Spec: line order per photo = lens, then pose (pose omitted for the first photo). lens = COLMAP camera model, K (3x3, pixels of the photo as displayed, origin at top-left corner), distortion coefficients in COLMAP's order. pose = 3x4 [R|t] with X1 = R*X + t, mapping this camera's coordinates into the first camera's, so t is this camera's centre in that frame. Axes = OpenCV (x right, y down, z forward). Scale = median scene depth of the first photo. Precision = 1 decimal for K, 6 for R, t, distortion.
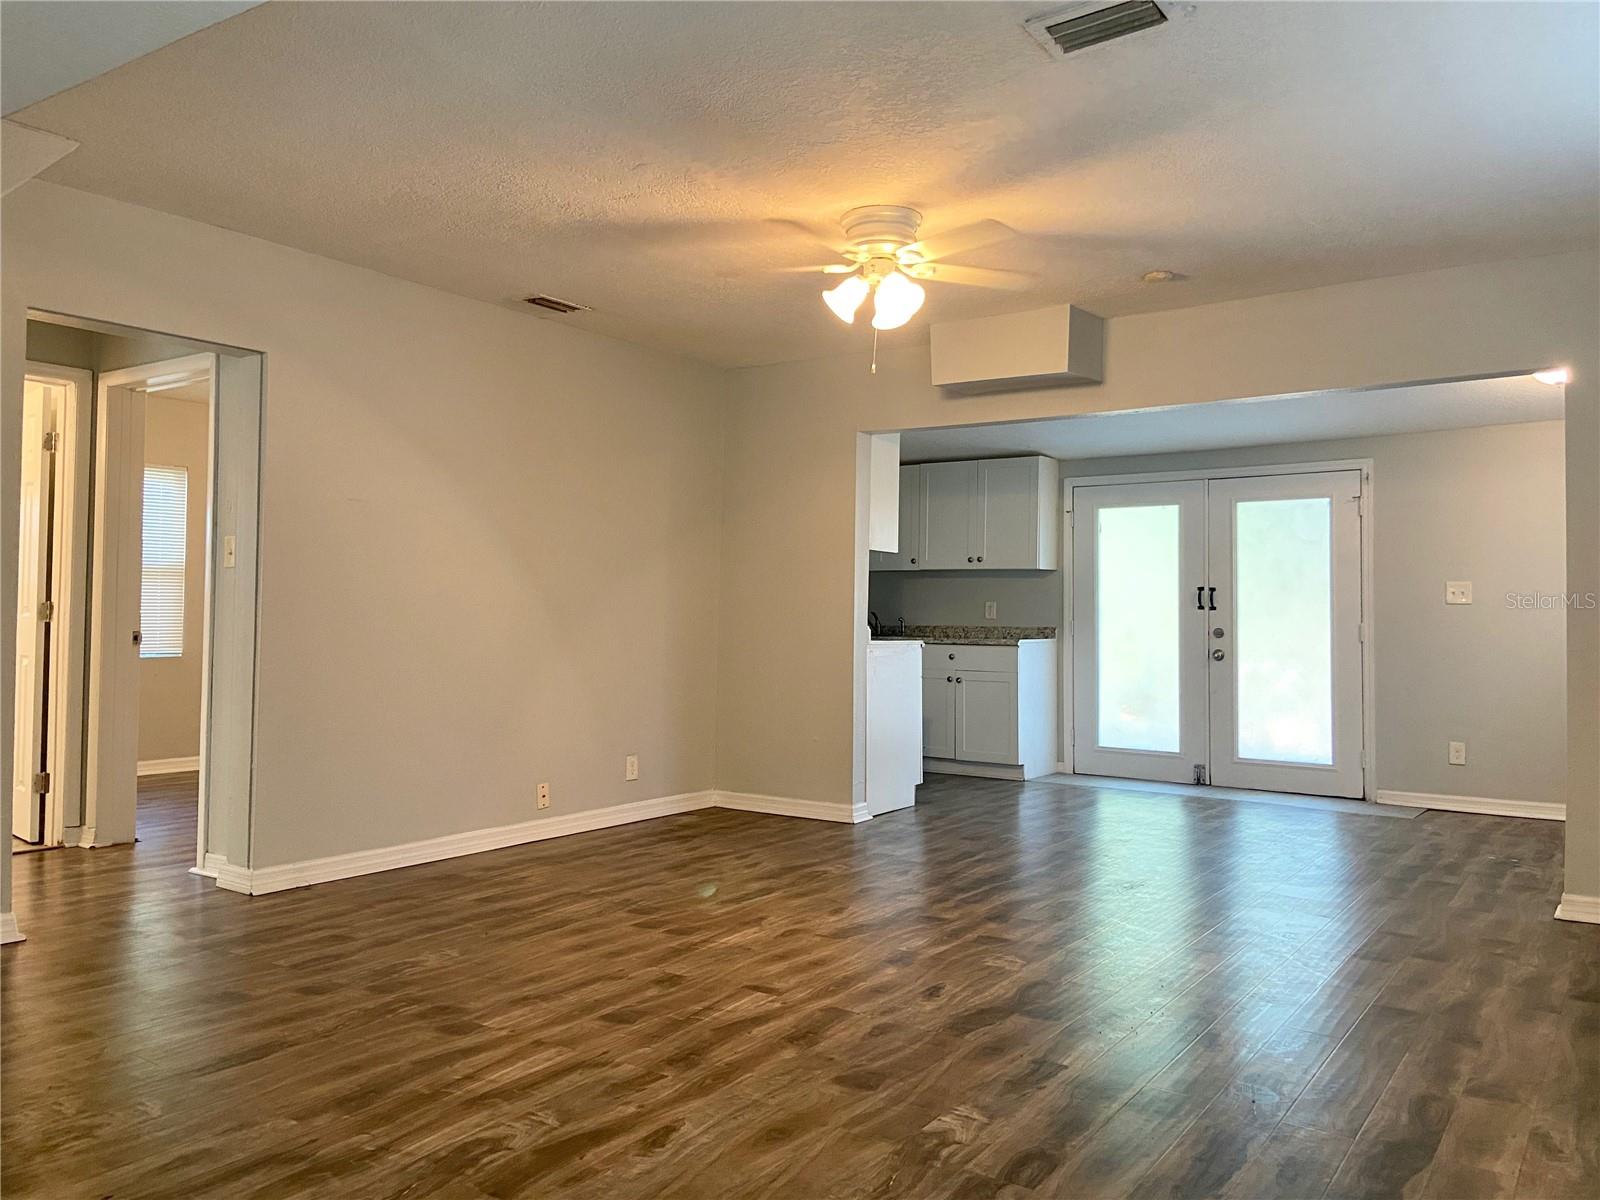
lens RADIAL K [[1205.6, 0, 788.0], [0, 1205.6, 594.6], [0, 0, 1]] dist [0.093456, -0.072404]
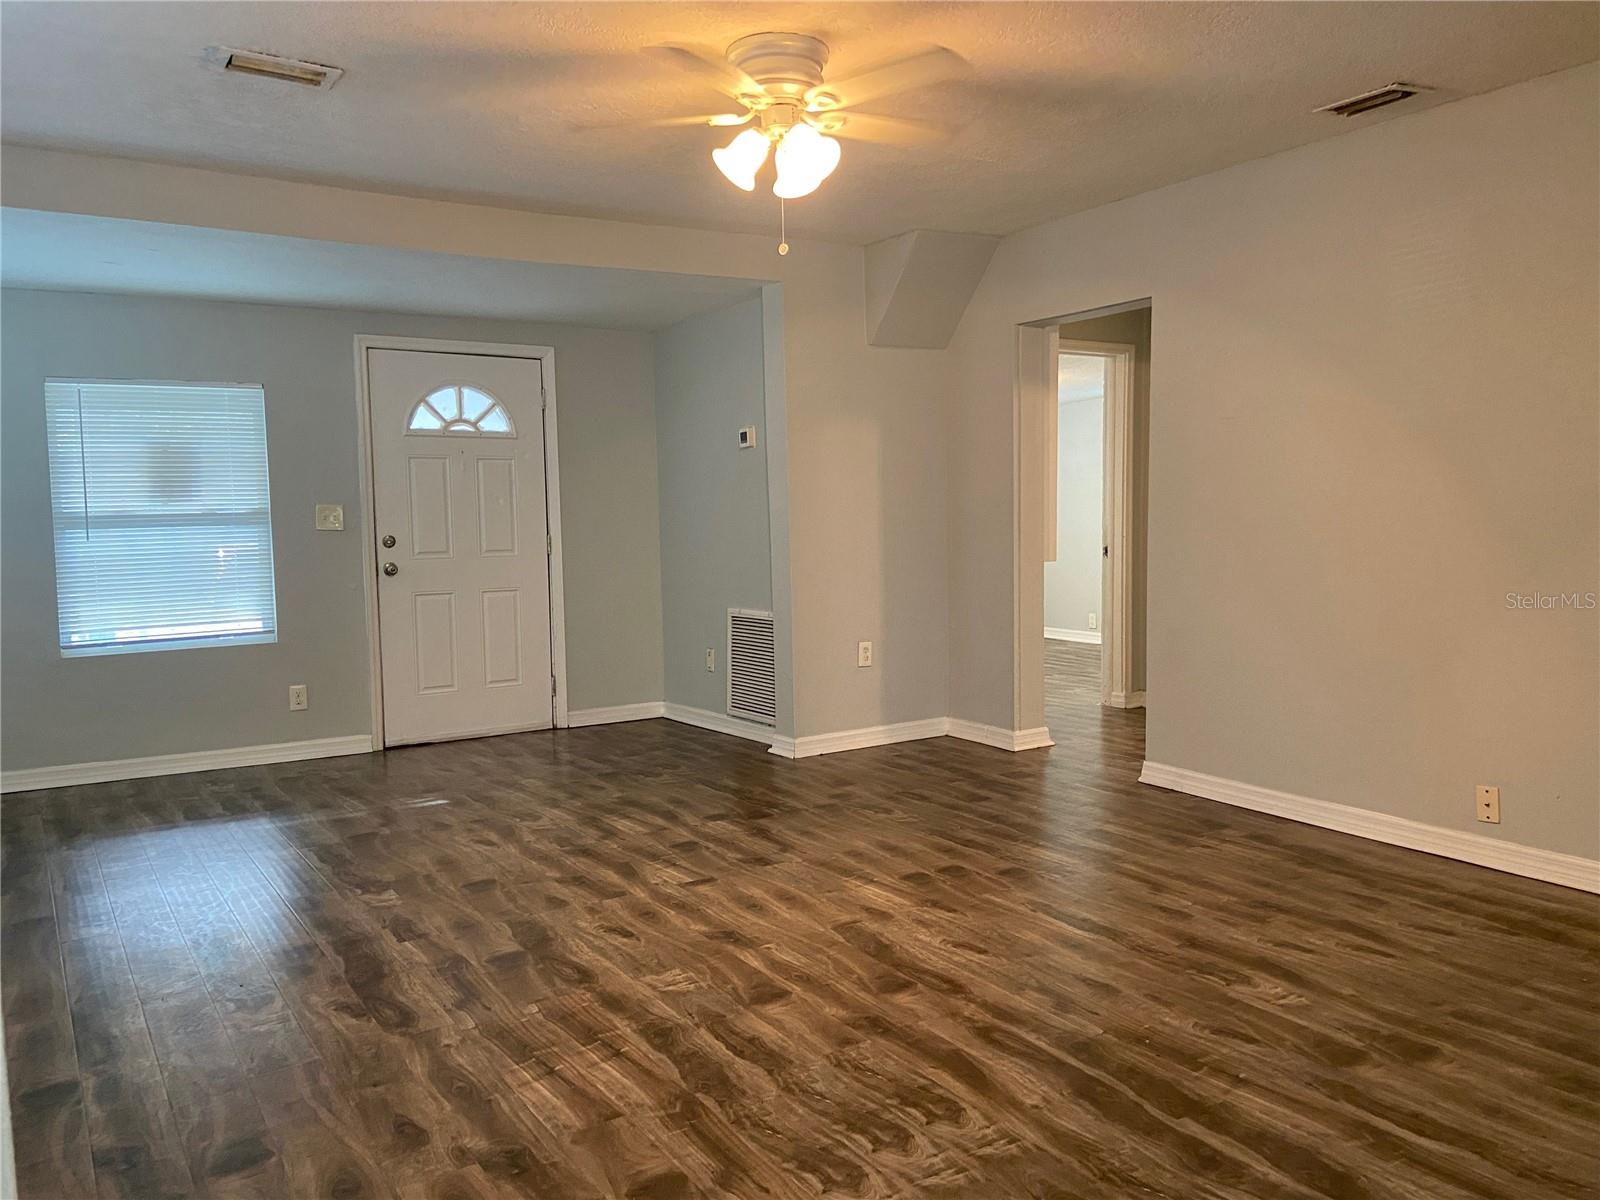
lens RADIAL K [[1205.6, 0, 809.3], [0, 1205.6, 597.0], [0, 0, 1]] dist [0.093456, -0.072404]
pose [[-0.363679, 0.061728, -0.929477, 1.001646], [0.023942, 0.998092, 0.056917, 0.000936], [0.931216, -0.001554, -0.364463, 1.559367]]
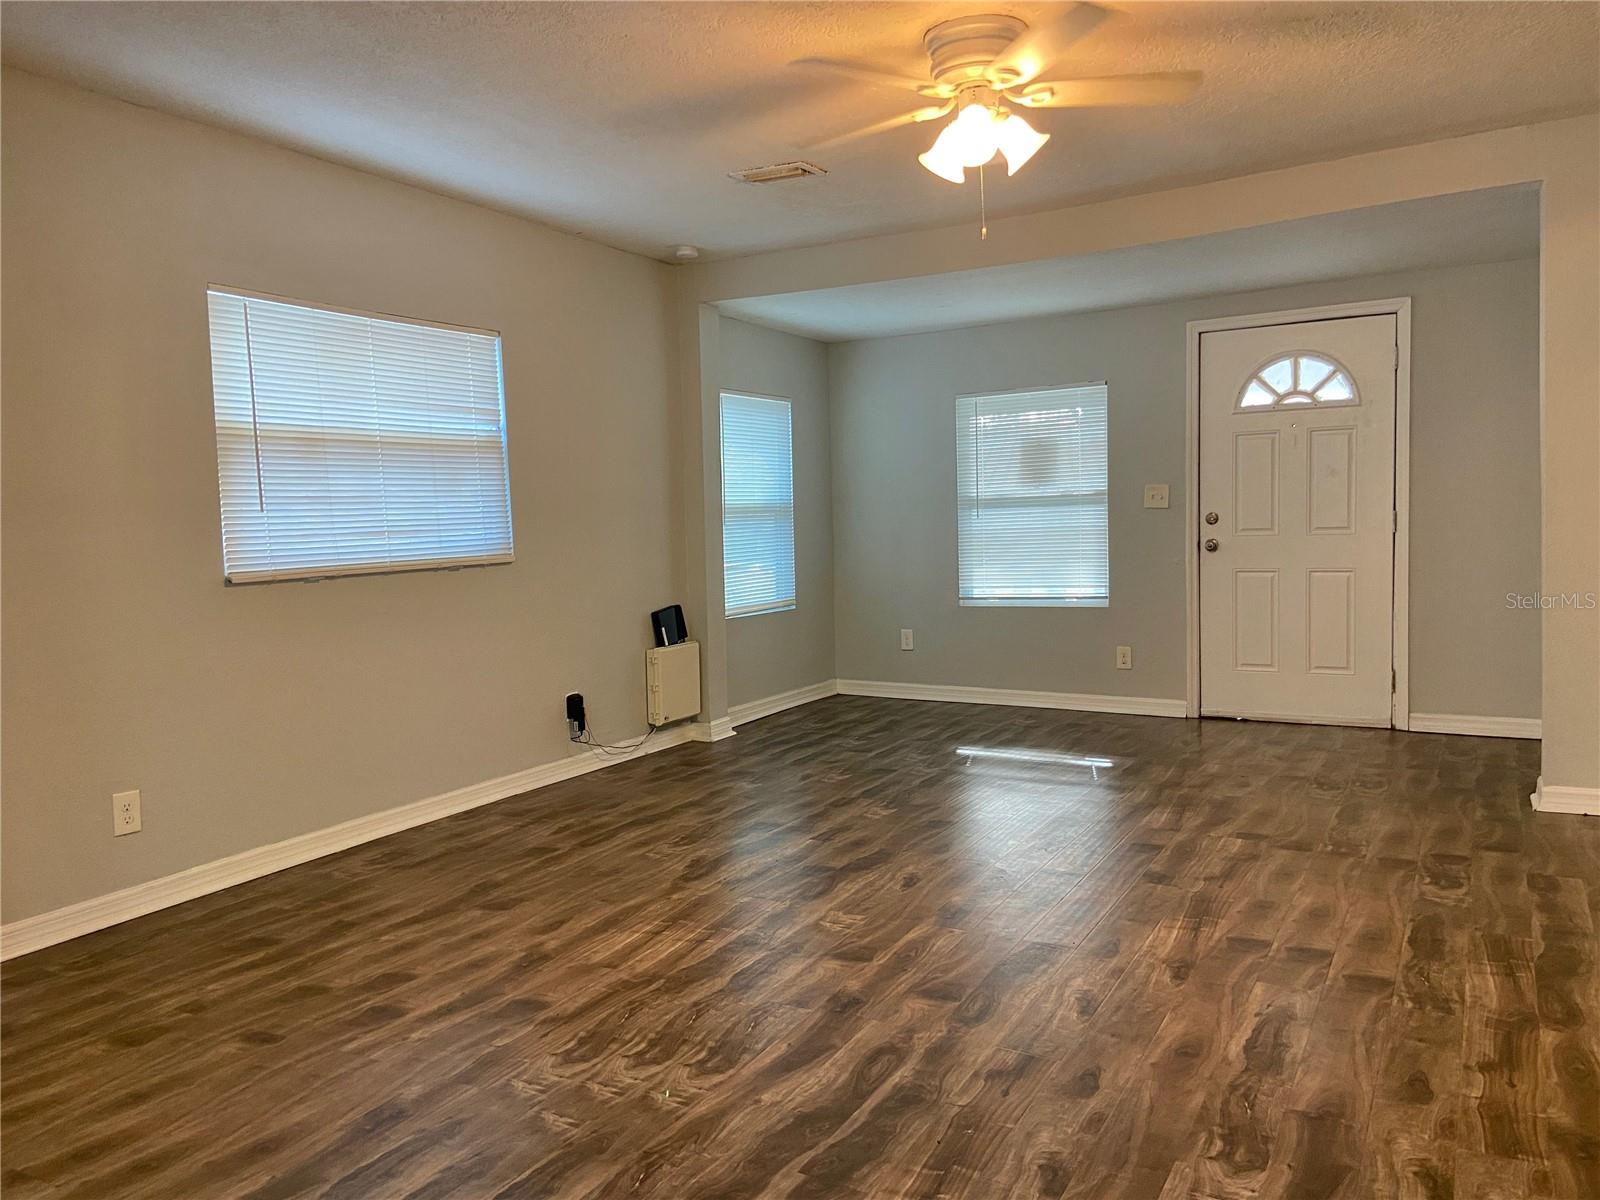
lens RADIAL K [[1205.6, 0, 811.4], [0, 1205.6, 597.1], [0, 0, 1]] dist [0.093456, -0.072404]
pose [[-0.992999, 0.027606, -0.114853, 0.338198], [0.020772, 0.997965, 0.060278, 0.001806], [0.116284, 0.057471, -0.991552, 2.134397]]
